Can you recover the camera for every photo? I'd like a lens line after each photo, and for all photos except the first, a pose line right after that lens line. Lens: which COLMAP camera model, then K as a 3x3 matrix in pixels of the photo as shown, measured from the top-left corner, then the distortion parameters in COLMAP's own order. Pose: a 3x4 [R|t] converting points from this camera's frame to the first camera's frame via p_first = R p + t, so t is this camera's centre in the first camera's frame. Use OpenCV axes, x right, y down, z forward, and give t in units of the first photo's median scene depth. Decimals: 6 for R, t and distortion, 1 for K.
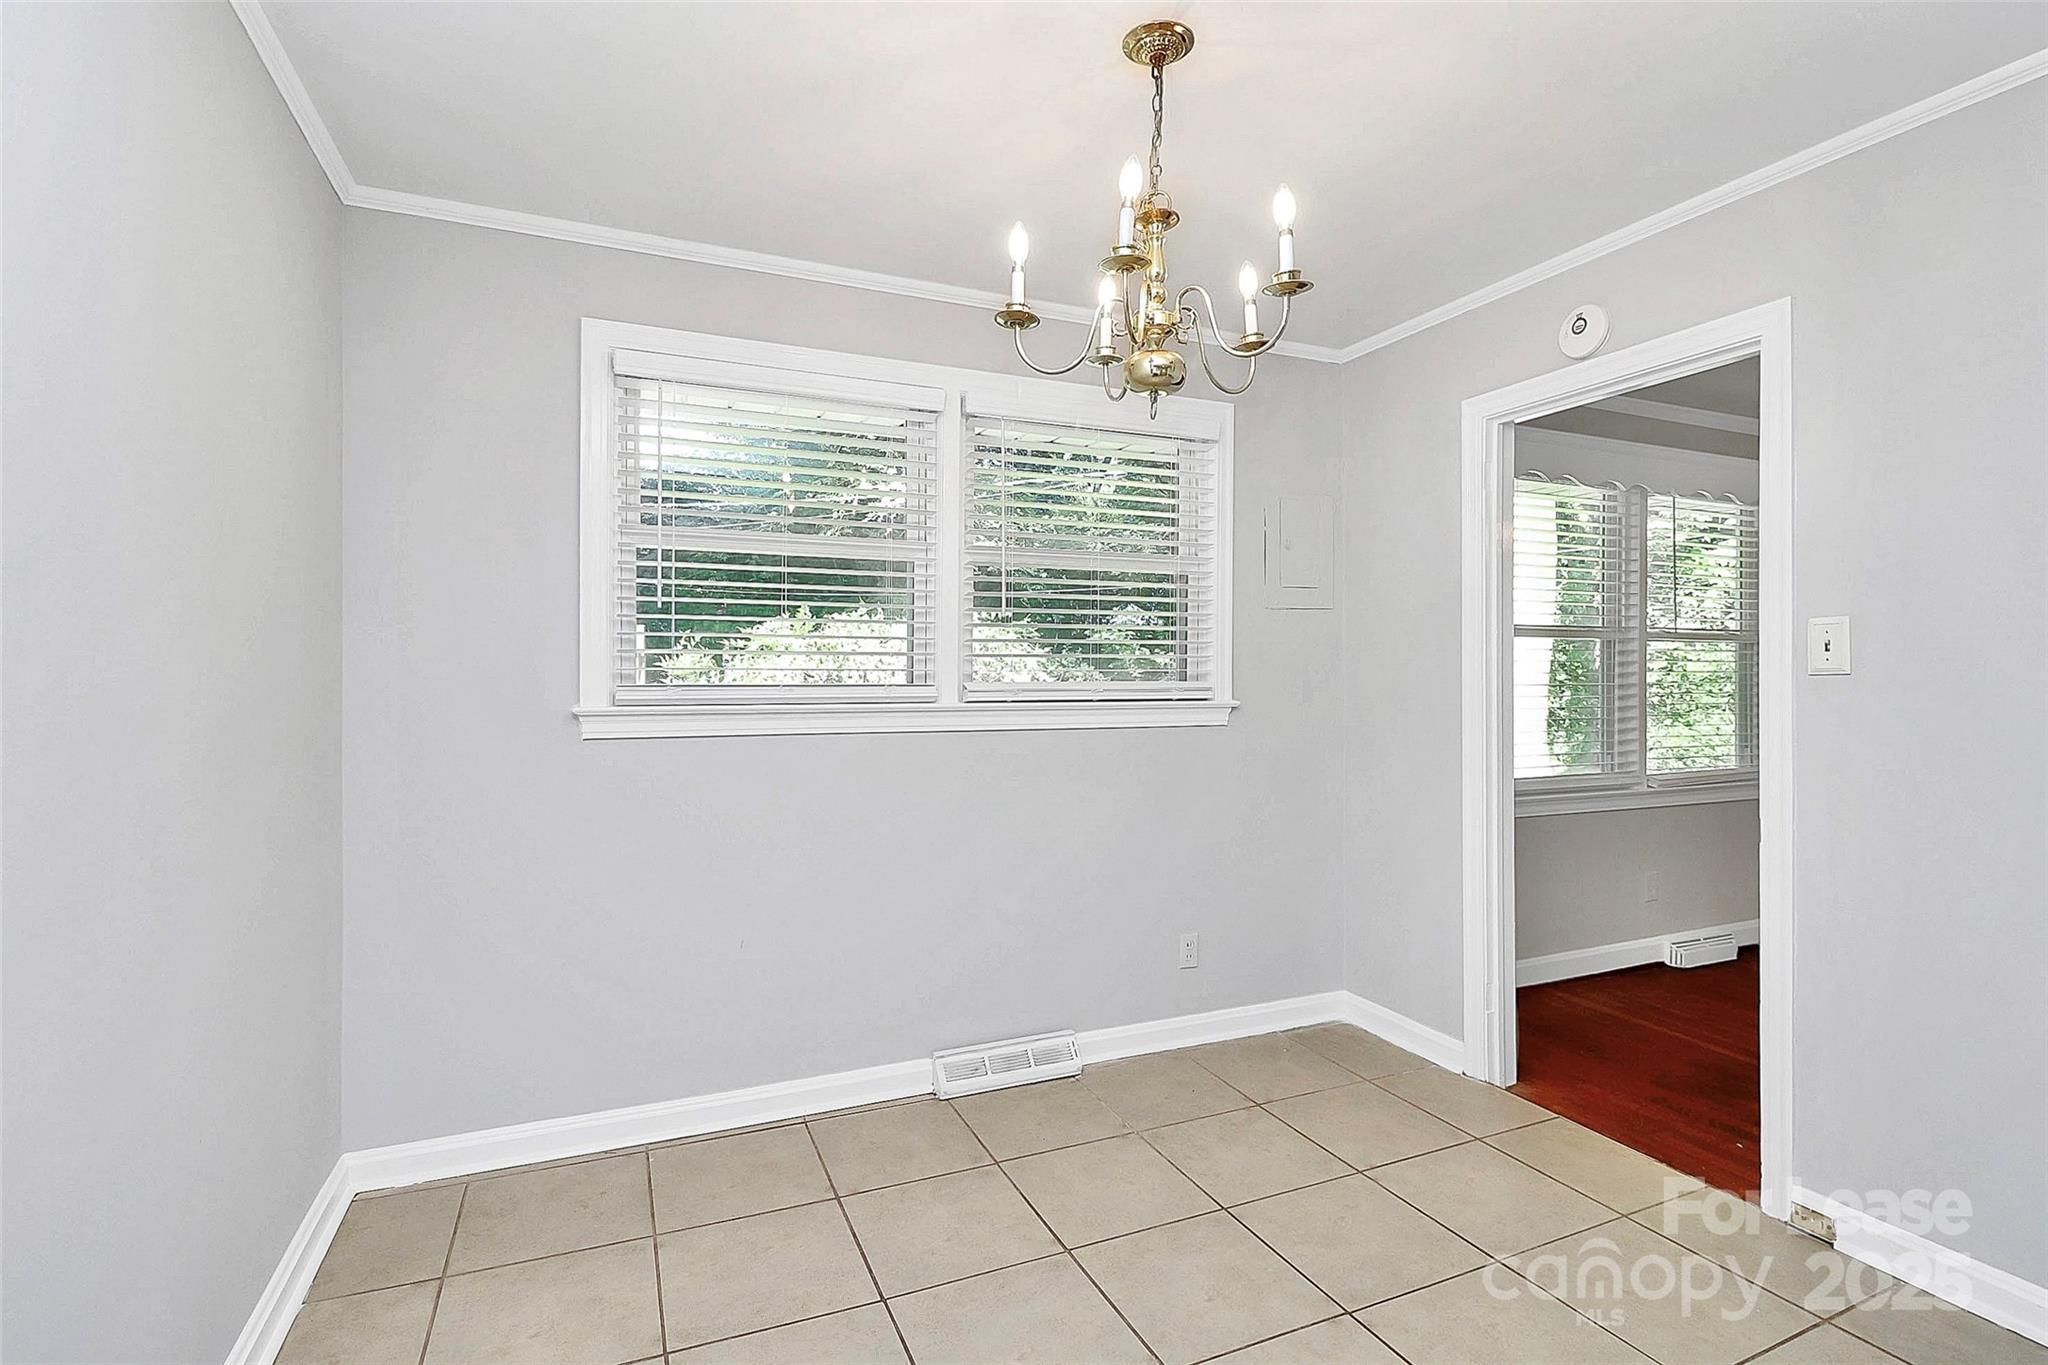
lens RADIAL K [[956.2, 0, 1029.0], [0, 956.2, 680.0], [0, 0, 1]] dist [0.004509, -0.008181]
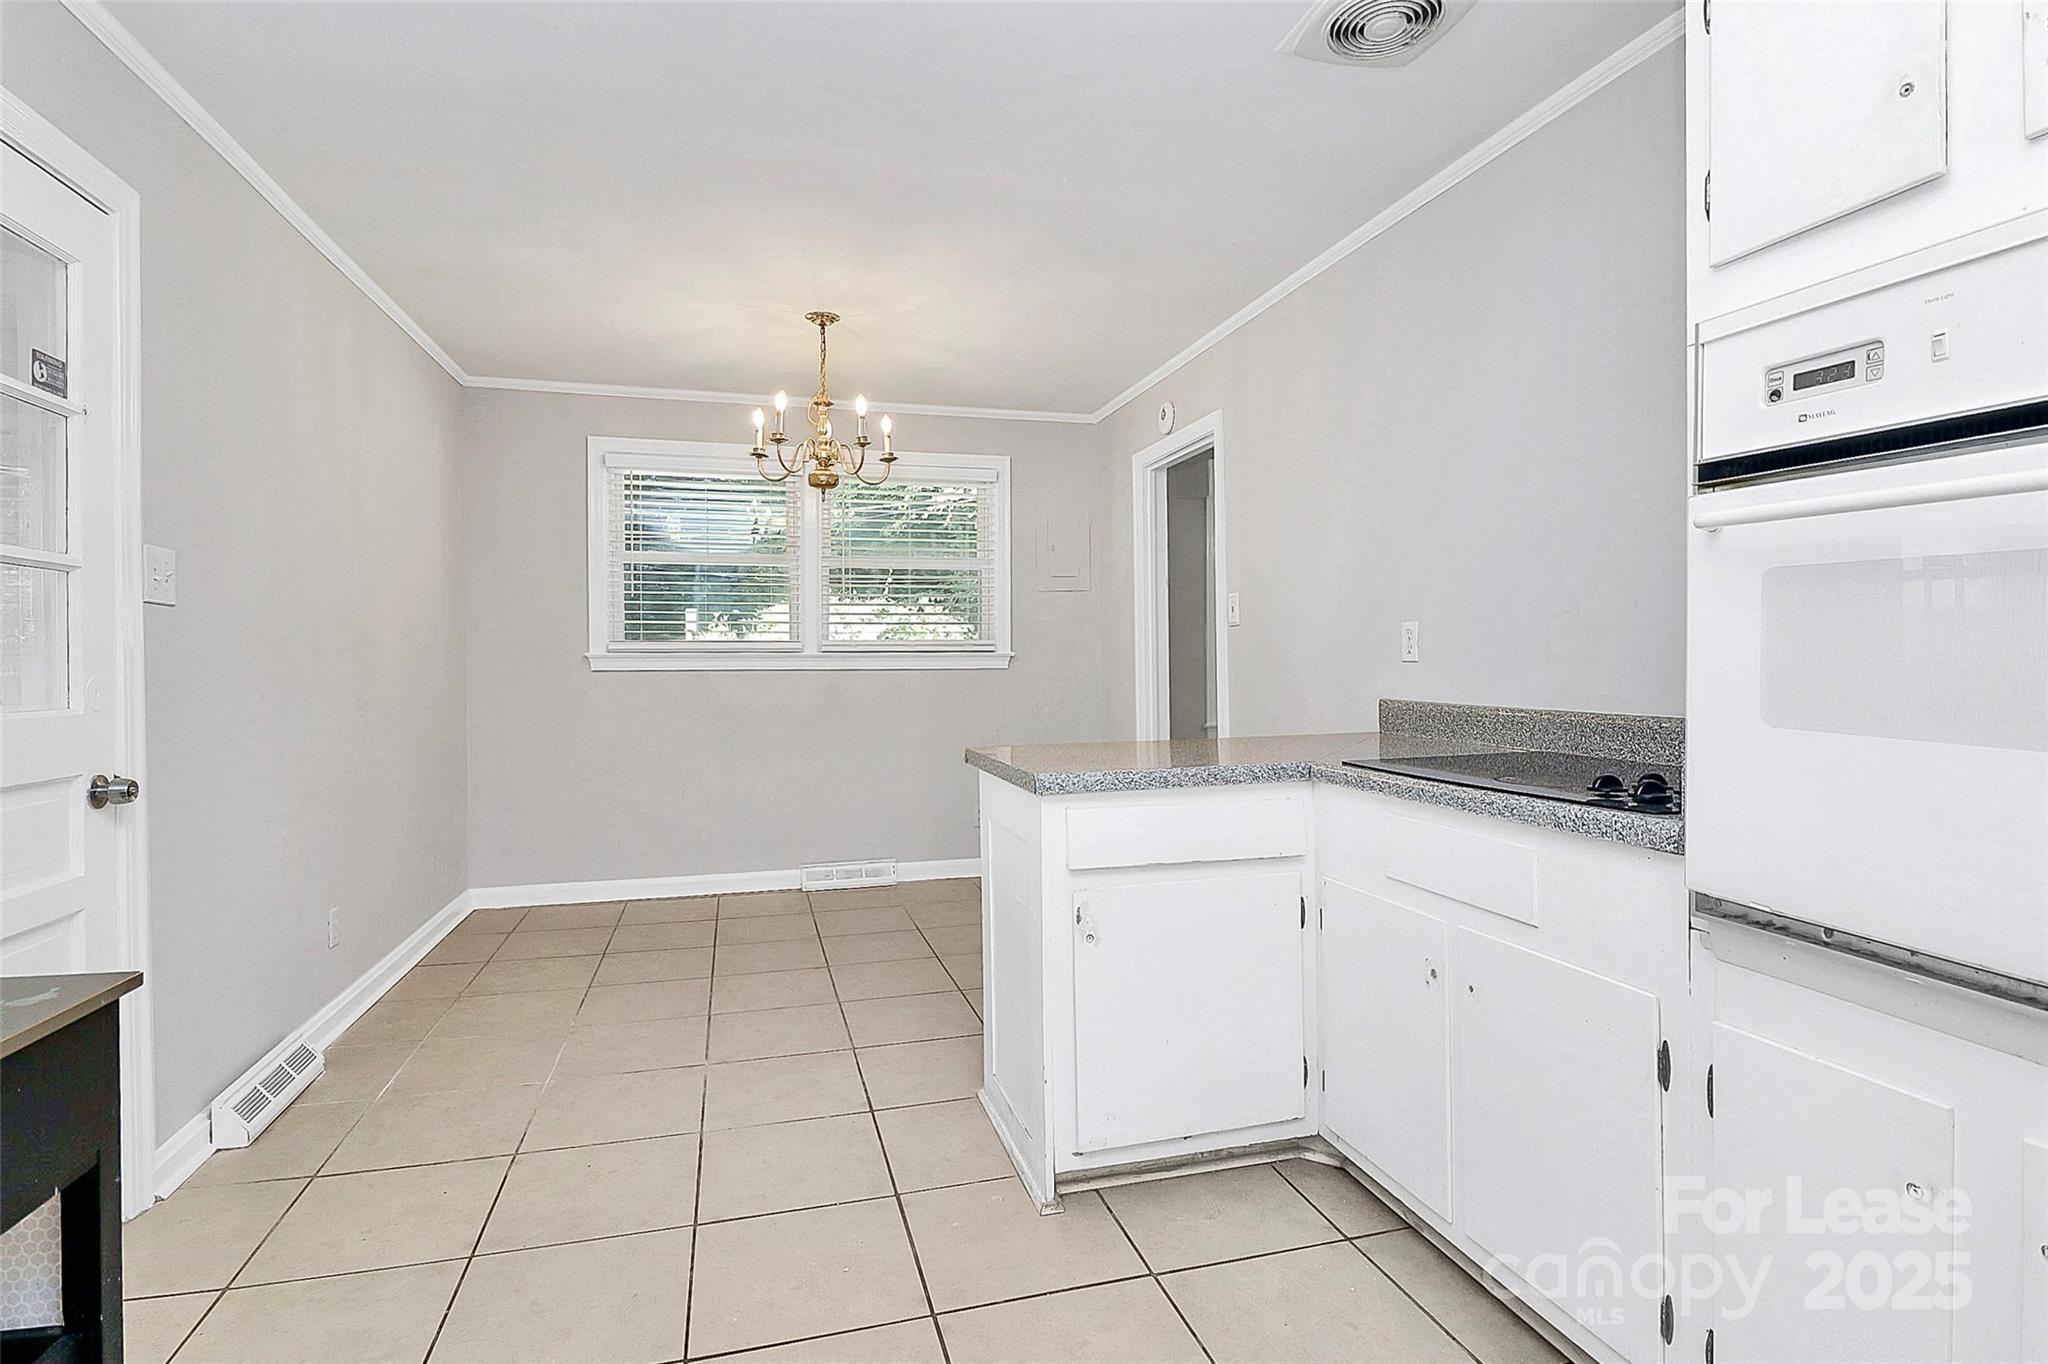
lens RADIAL K [[985.7, 0, 1024.0], [0, 985.7, 669.1], [0, 0, 1]] dist [0.004580, -0.009857]
pose [[0.989954, -0.004812, -0.141305, 0.559014], [0.005686, 0.999967, 0.005780, 0.048243], [0.141273, -0.006525, 0.989949, -0.669083]]
